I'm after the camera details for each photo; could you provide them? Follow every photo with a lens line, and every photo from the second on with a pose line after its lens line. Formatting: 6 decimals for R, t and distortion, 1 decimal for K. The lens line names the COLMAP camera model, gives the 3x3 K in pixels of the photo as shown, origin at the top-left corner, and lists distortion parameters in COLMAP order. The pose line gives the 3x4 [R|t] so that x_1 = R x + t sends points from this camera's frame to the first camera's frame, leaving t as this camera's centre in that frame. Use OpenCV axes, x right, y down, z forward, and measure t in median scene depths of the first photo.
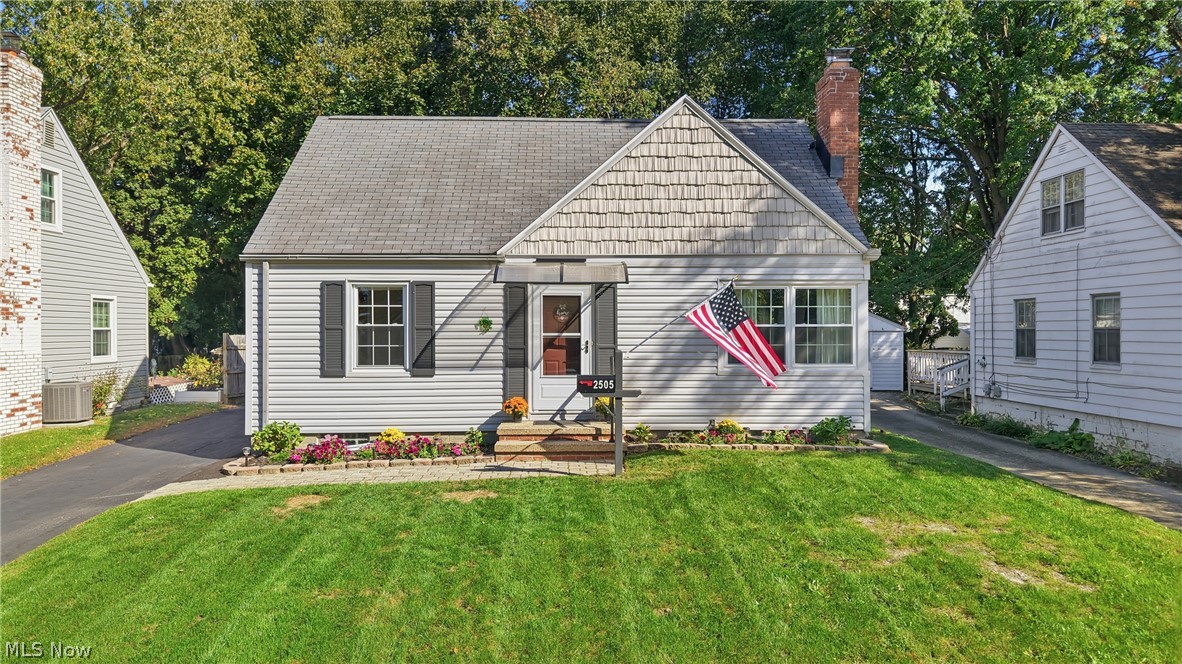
lens RADIAL K [[795.8, 0, 591.0], [0, 795.8, 332.0], [0, 0, 1]] dist [-0.021743, -0.002114]
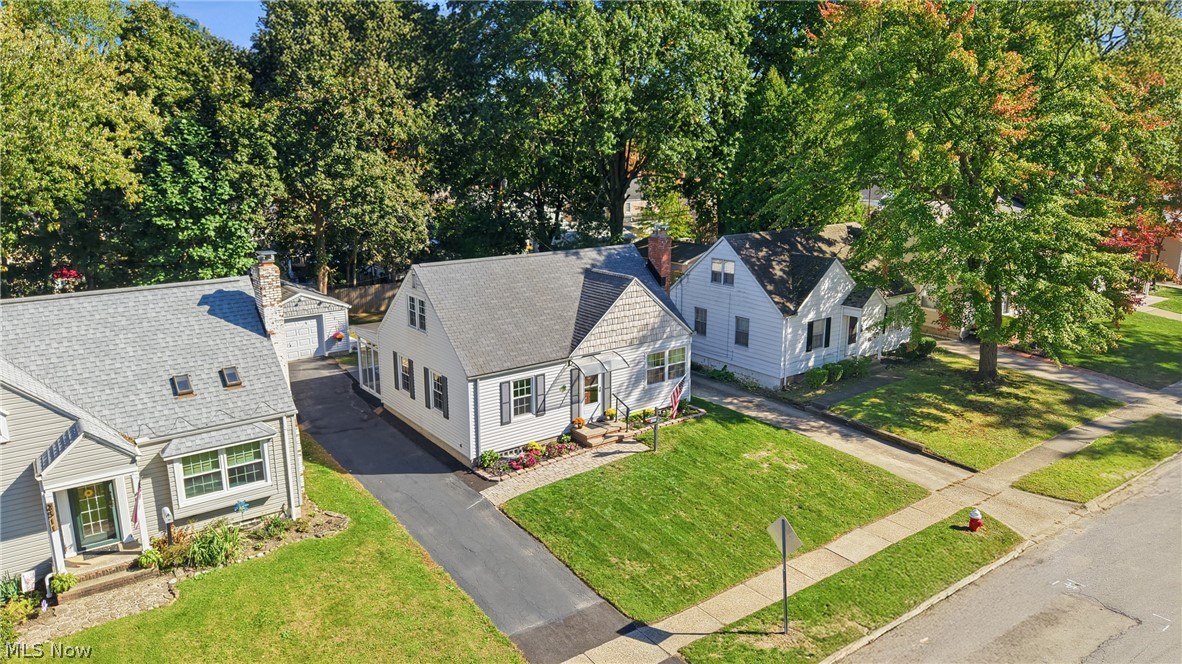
lens RADIAL K [[795.8, 0, 591.0], [0, 795.8, 332.0], [0, 0, 1]] dist [-0.021743, -0.002114]
pose [[0.806833, -0.136600, 0.574771, -1.317552], [-0.007340, 0.970509, 0.240955, -0.691985], [-0.590735, -0.198629, 0.782035, -0.741917]]
